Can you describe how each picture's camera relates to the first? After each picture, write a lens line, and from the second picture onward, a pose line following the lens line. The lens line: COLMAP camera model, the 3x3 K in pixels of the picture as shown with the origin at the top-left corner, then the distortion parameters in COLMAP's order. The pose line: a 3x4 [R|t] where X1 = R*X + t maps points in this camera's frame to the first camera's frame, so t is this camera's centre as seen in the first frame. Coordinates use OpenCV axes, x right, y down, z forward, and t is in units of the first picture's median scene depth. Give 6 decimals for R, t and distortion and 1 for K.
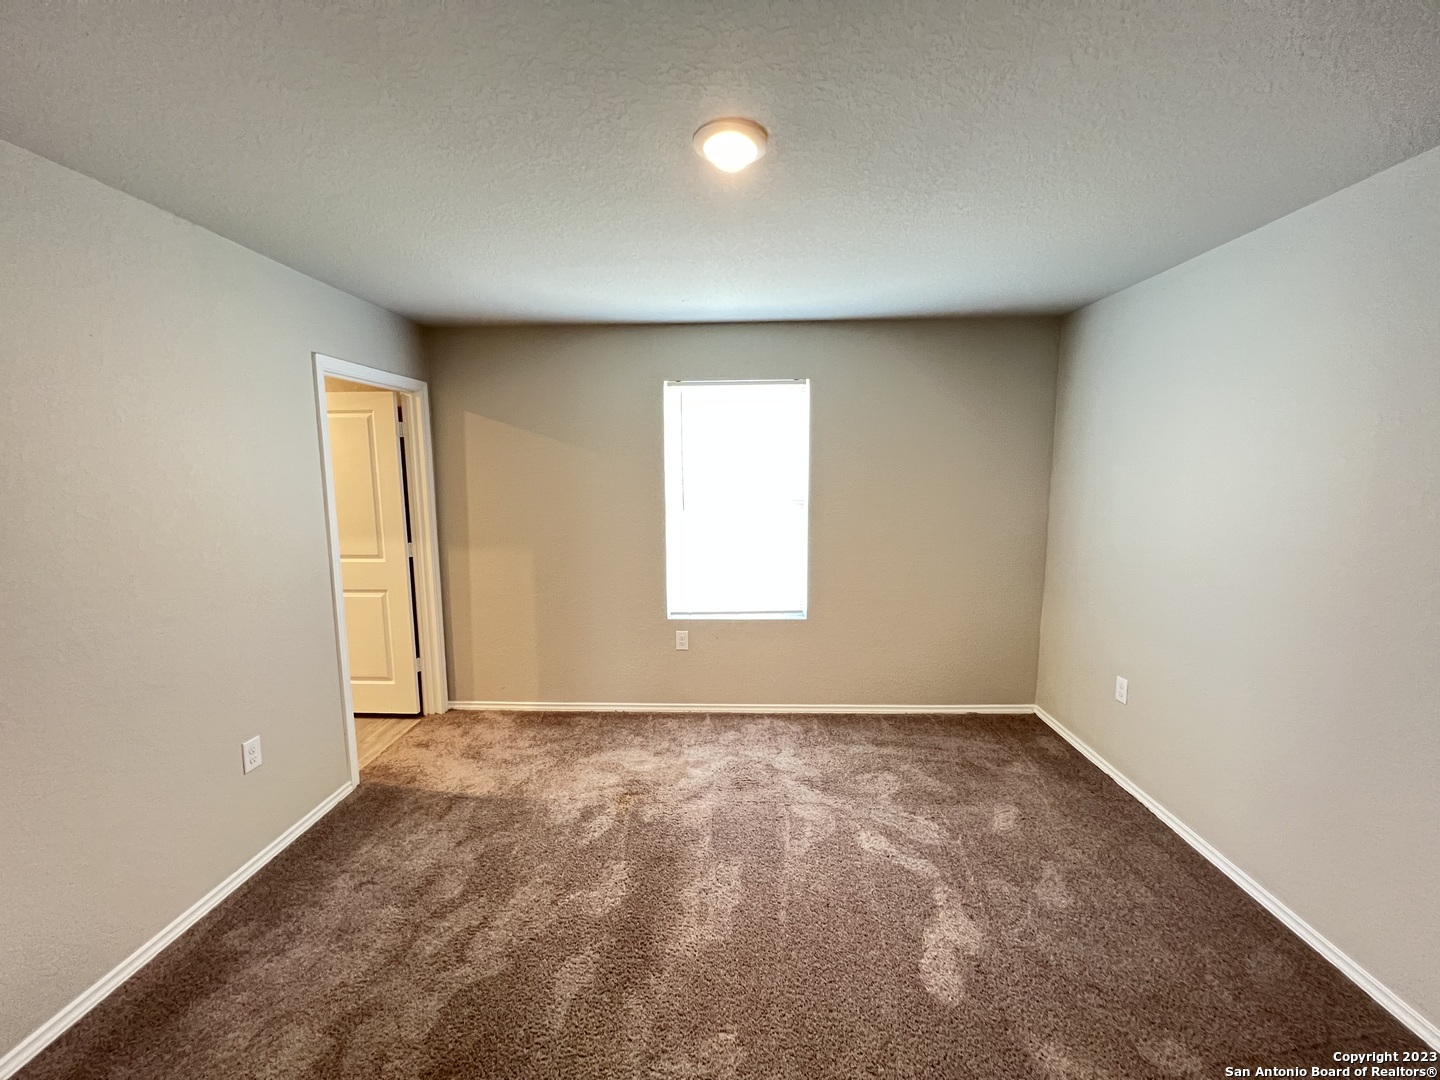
lens RADIAL K [[576.7, 0, 718.8], [0, 576.7, 535.4], [0, 0, 1]] dist [-0.002906, 0.000472]
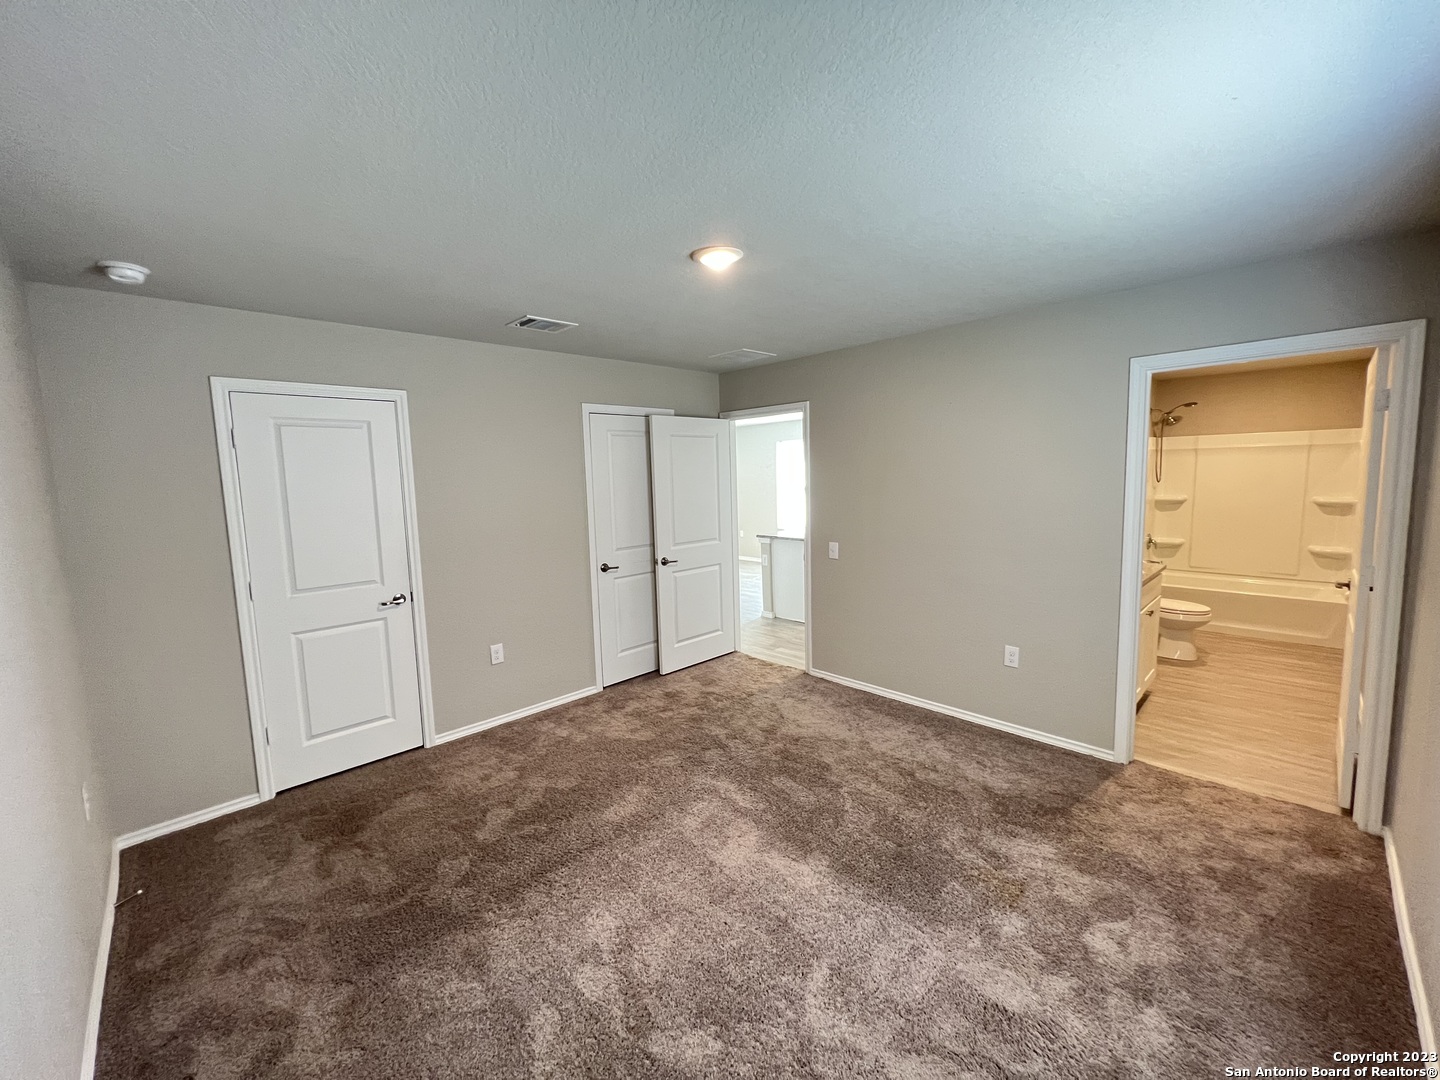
lens RADIAL K [[576.7, 0, 720.2], [0, 576.7, 533.2], [0, 0, 1]] dist [-0.002906, 0.000472]
pose [[-0.685959, 0.098797, -0.720902, 0.519034], [-0.054619, 0.980953, 0.186407, -0.118536], [0.725588, 0.167242, -0.667497, 0.952354]]
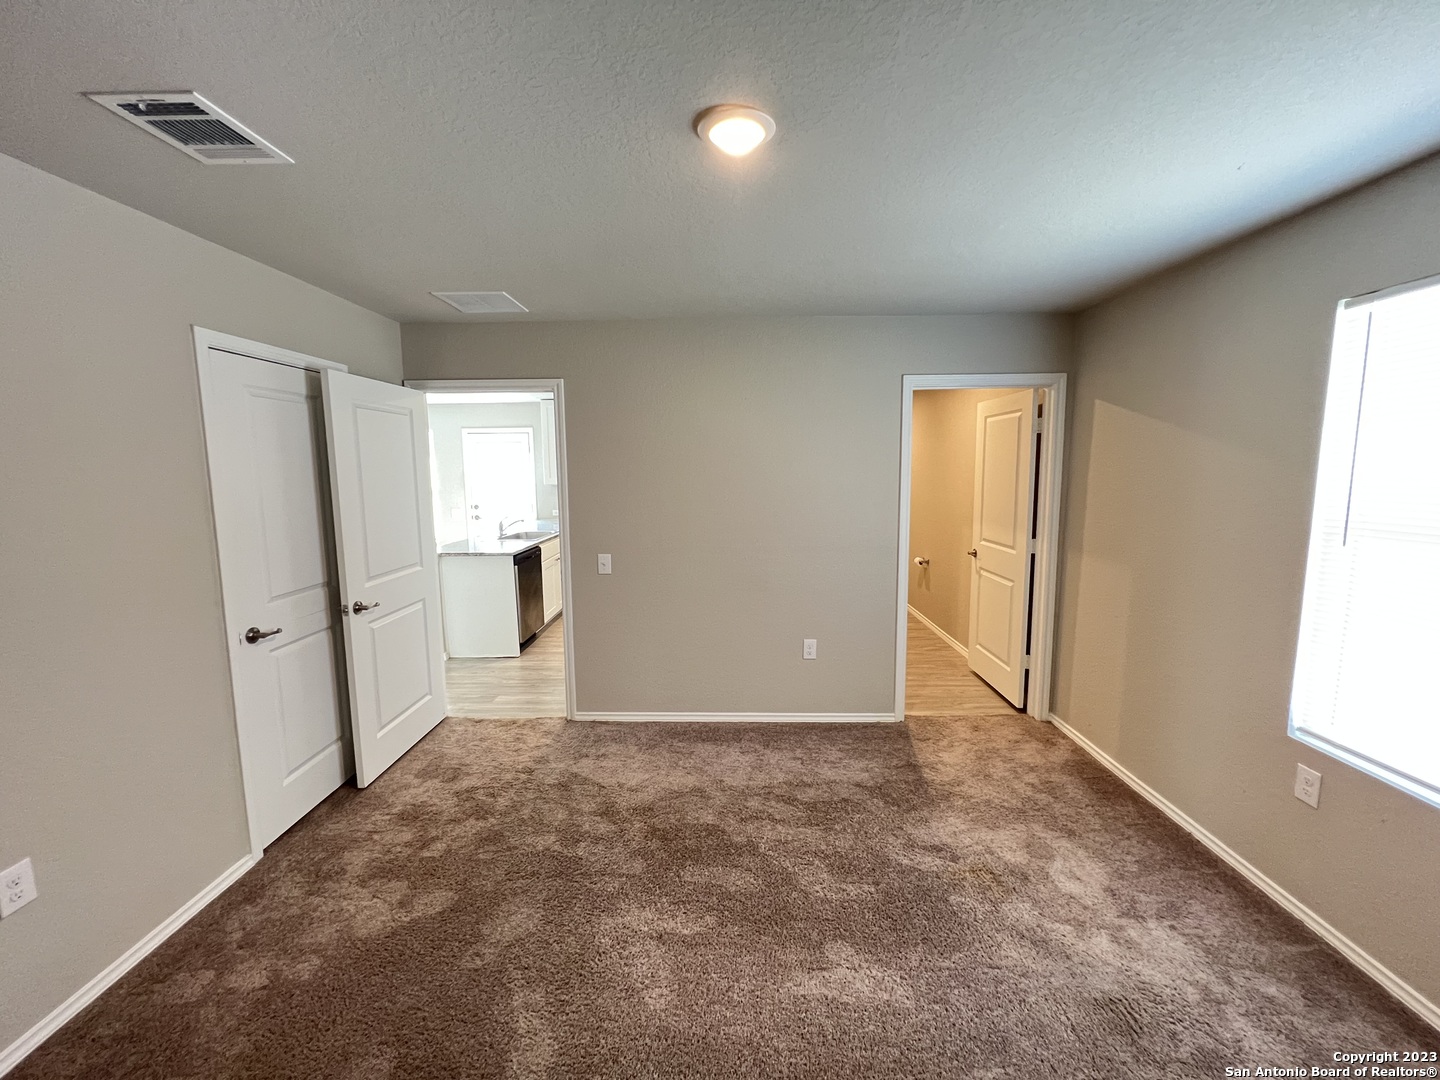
lens RADIAL K [[576.7, 0, 718.3], [0, 576.7, 535.2], [0, 0, 1]] dist [-0.002906, 0.000472]
pose [[0.019294, 0.123009, -0.992218, 0.473824], [-0.108237, 0.986827, 0.120236, -0.058016], [0.993938, 0.105075, 0.032354, 0.456840]]
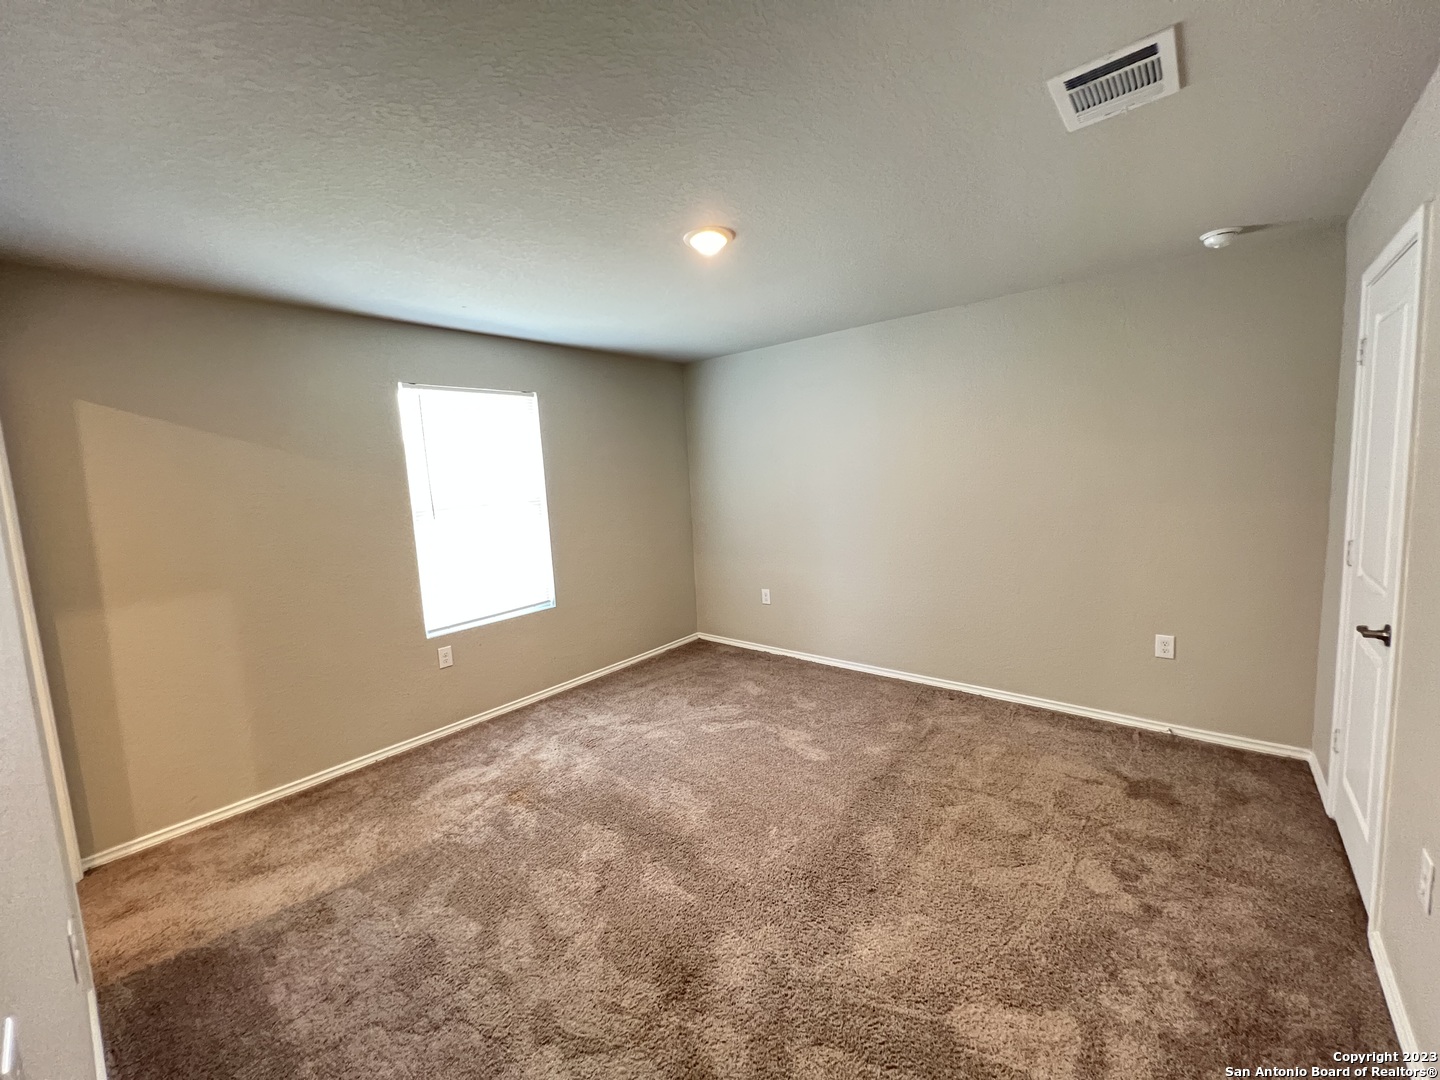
lens RADIAL K [[576.7, 0, 714.3], [0, 576.7, 536.1], [0, 0, 1]] dist [-0.002906, 0.000472]
pose [[0.621176, -0.113415, 0.775421, -0.552814], [0.142230, 0.989355, 0.030767, 0.021821], [-0.770656, 0.091177, 0.630695, 0.051125]]
